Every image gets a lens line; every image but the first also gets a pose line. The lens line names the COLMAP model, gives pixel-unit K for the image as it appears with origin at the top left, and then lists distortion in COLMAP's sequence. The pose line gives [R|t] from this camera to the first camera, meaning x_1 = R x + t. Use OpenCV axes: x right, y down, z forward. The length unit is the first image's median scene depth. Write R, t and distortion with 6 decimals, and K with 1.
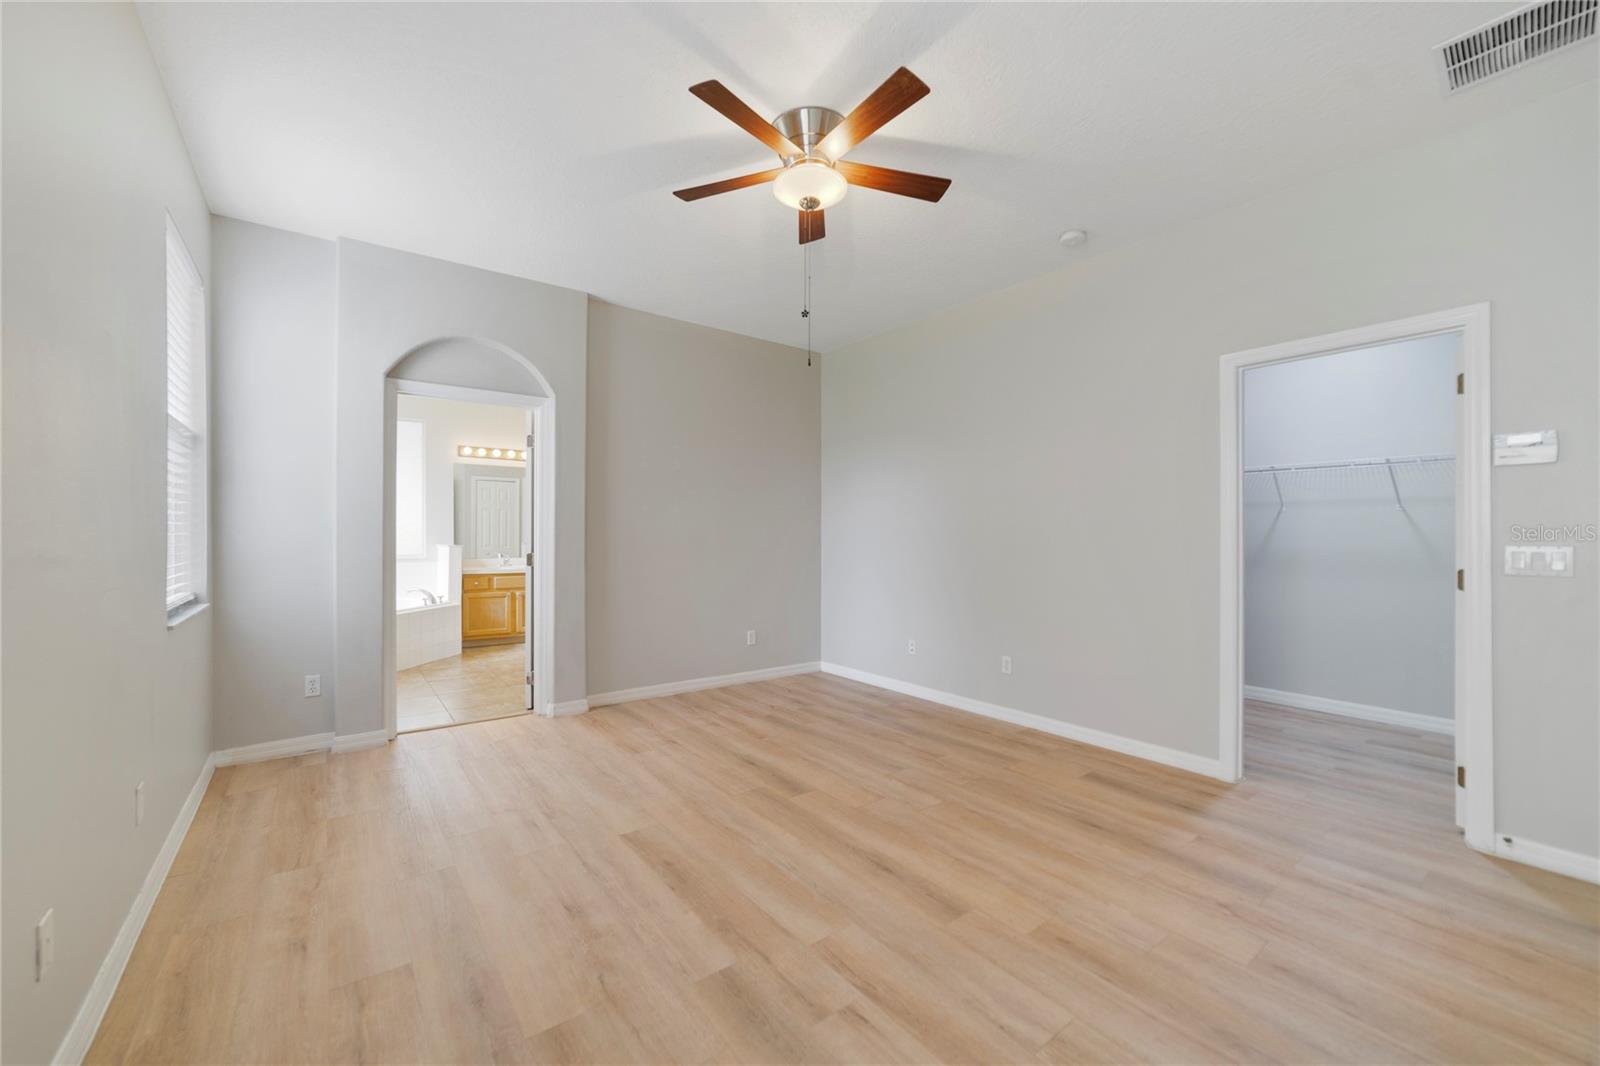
lens RADIAL K [[617.9, 0, 774.2], [0, 617.9, 537.1], [0, 0, 1]] dist [-0.014395, 0.003043]
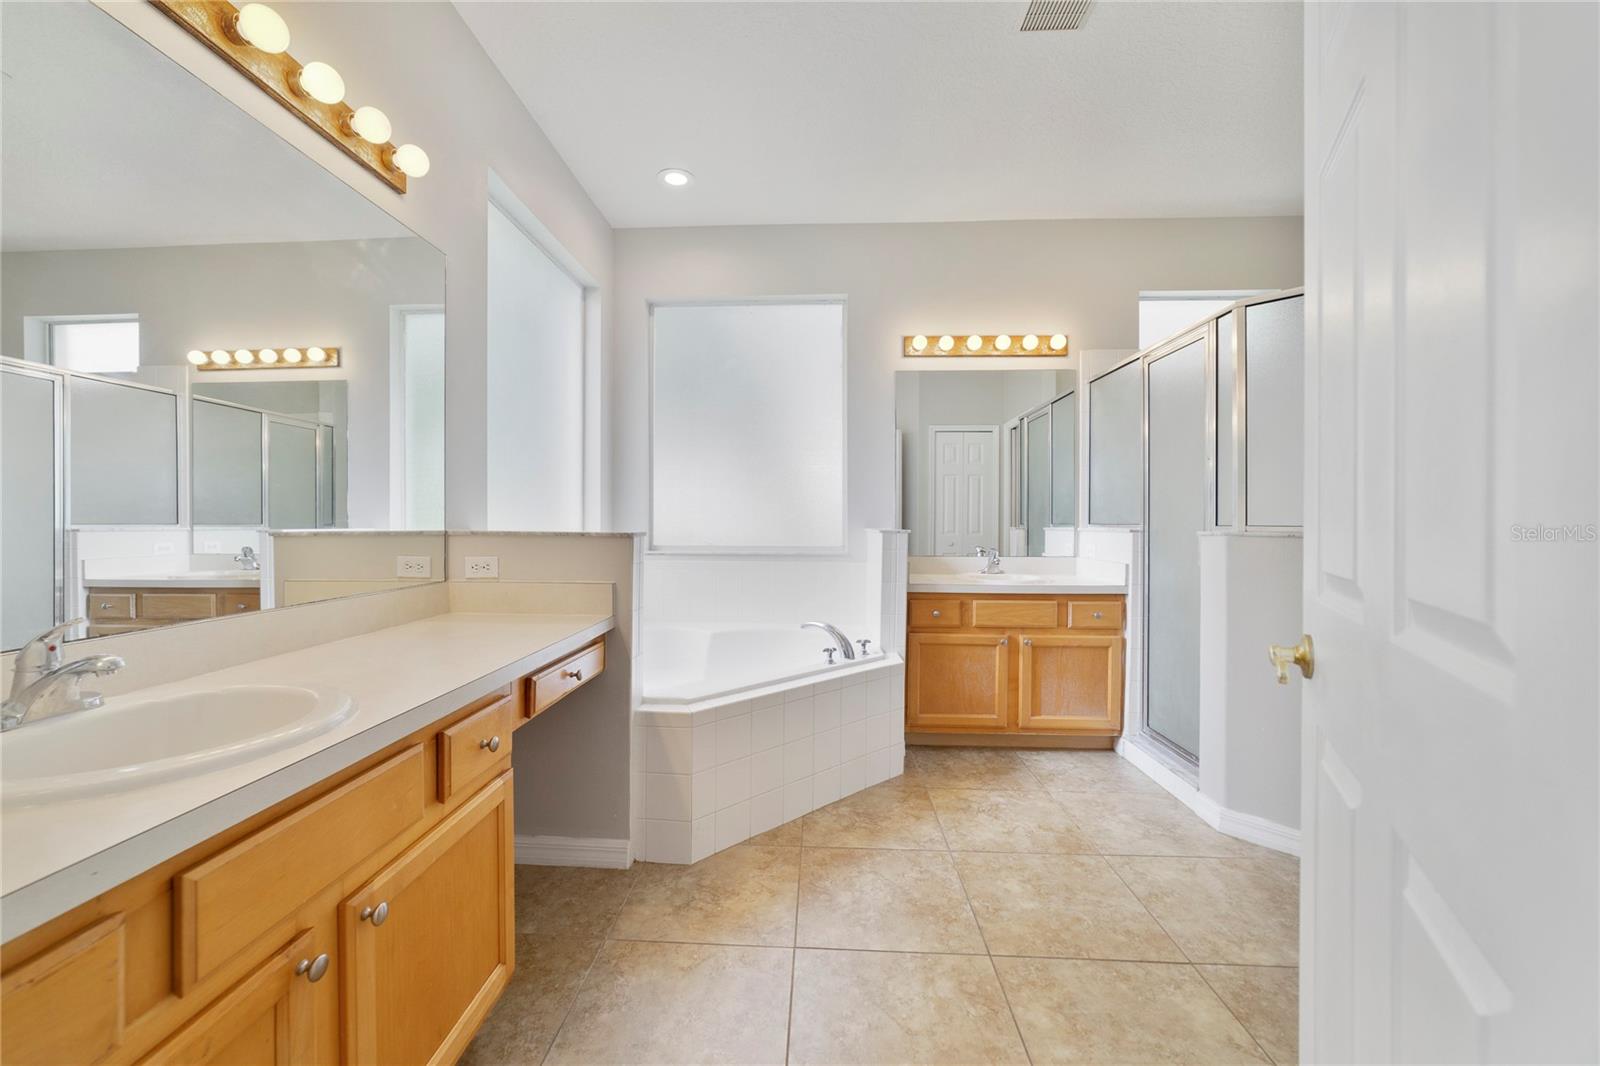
lens RADIAL K [[617.9, 0, 787.4], [0, 617.9, 526.3], [0, 0, 1]] dist [-0.014395, 0.003043]
pose [[0.775877, 0.002617, -0.630878, -0.512001], [-0.002691, 0.999996, 0.000839, 0.019035], [0.630878, 0.001047, 0.775881, 1.051072]]
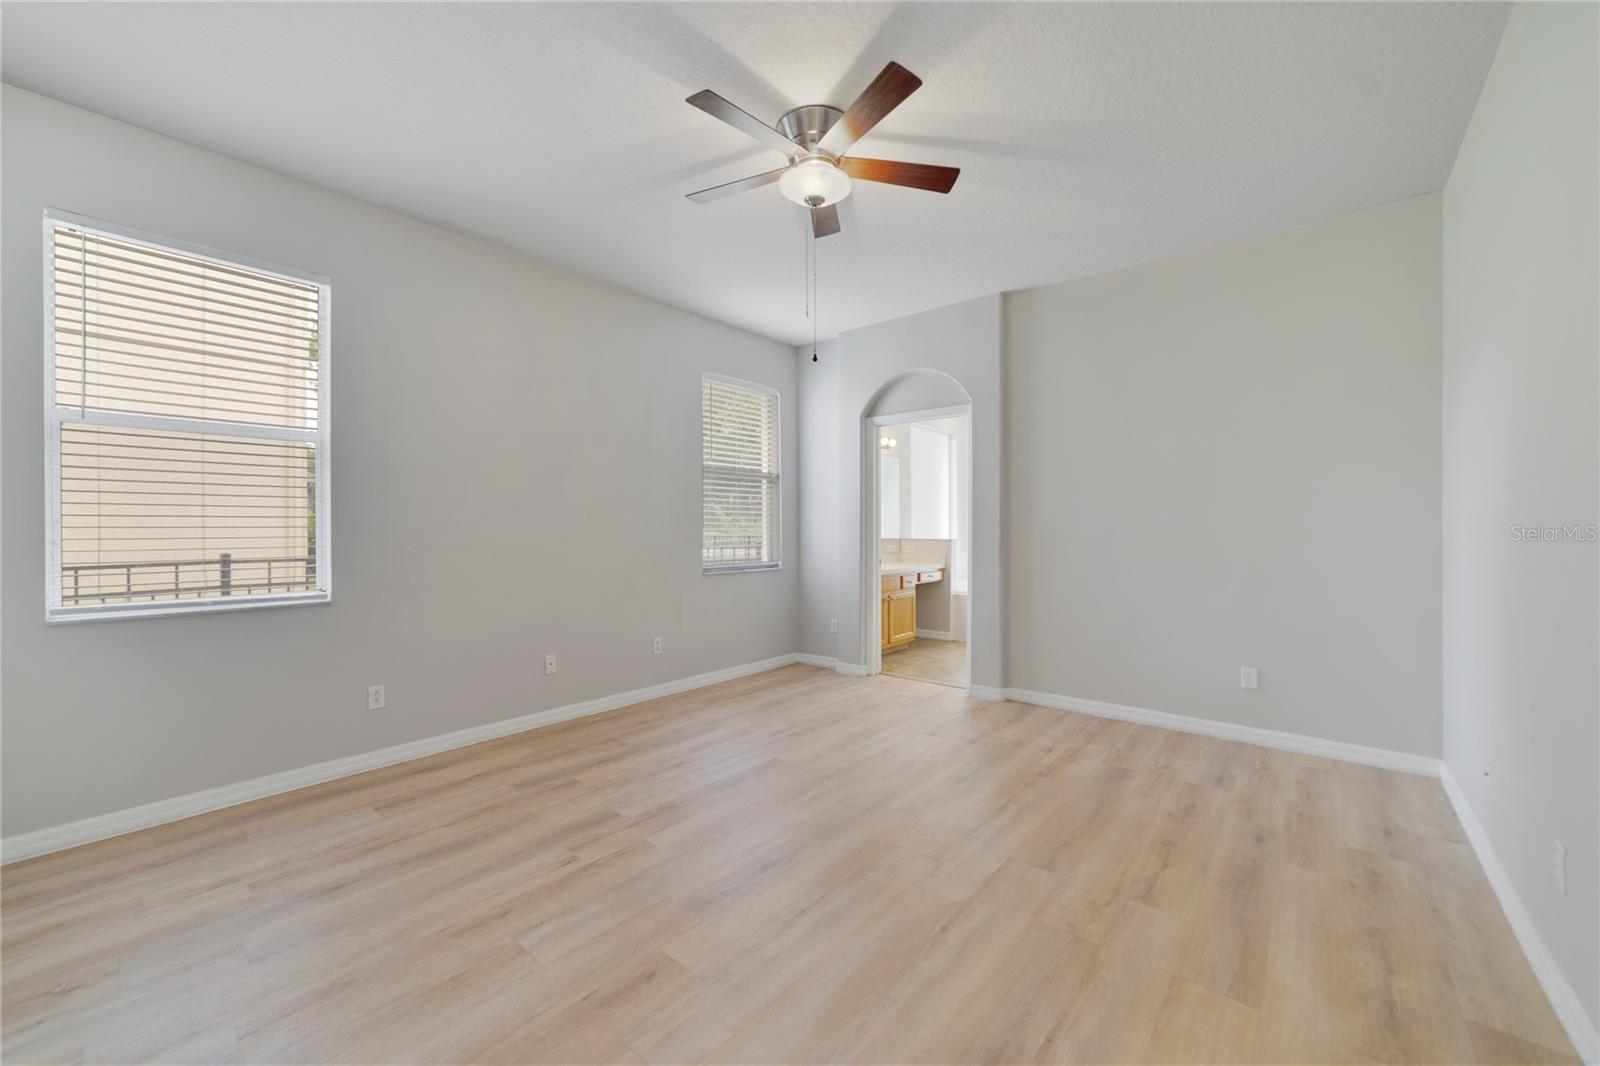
lens RADIAL K [[617.9, 0, 796.9], [0, 617.9, 531.3], [0, 0, 1]] dist [-0.014395, 0.003043]
pose [[0.238061, 0.001935, -0.971248, 0.715542], [-0.001009, 0.999998, 0.001745, -0.000241], [0.971250, 0.000565, 0.238063, 0.505847]]
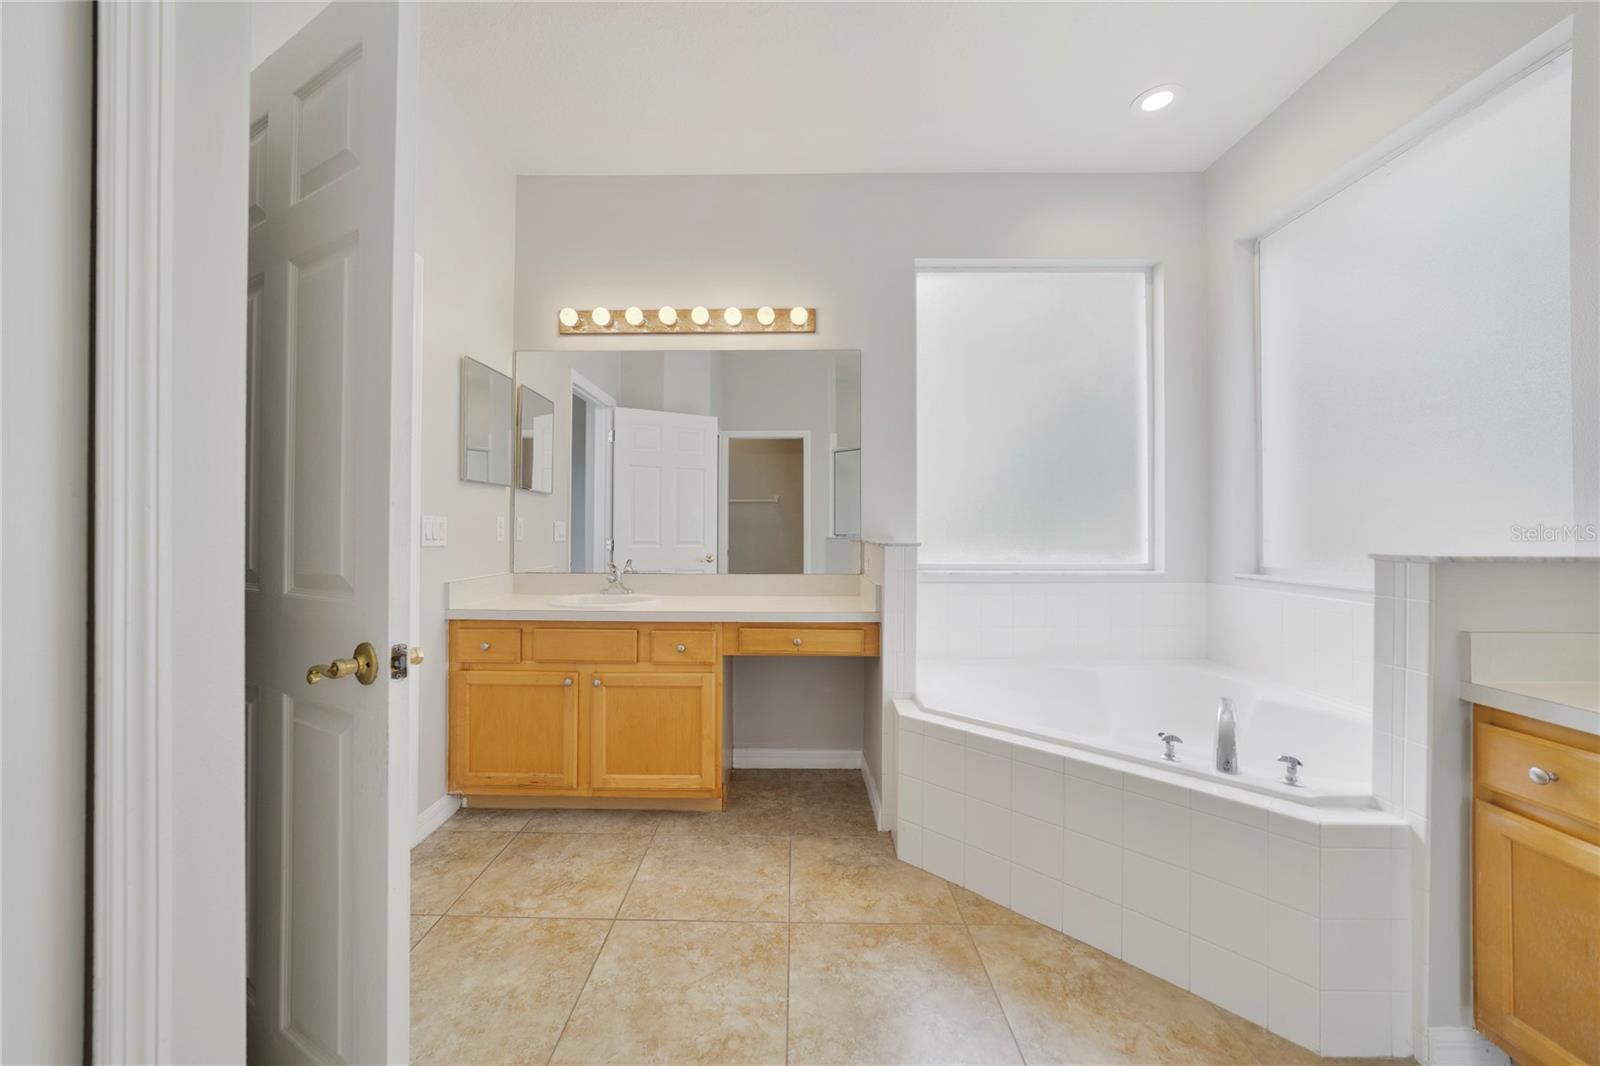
lens RADIAL K [[617.9, 0, 787.0], [0, 617.9, 534.1], [0, 0, 1]] dist [-0.014395, 0.003043]
pose [[-0.604676, 0.000676, -0.796471, -0.391064], [-0.002797, 0.999992, 0.002972, 0.011106], [0.796467, 0.004025, -0.604669, 1.712120]]
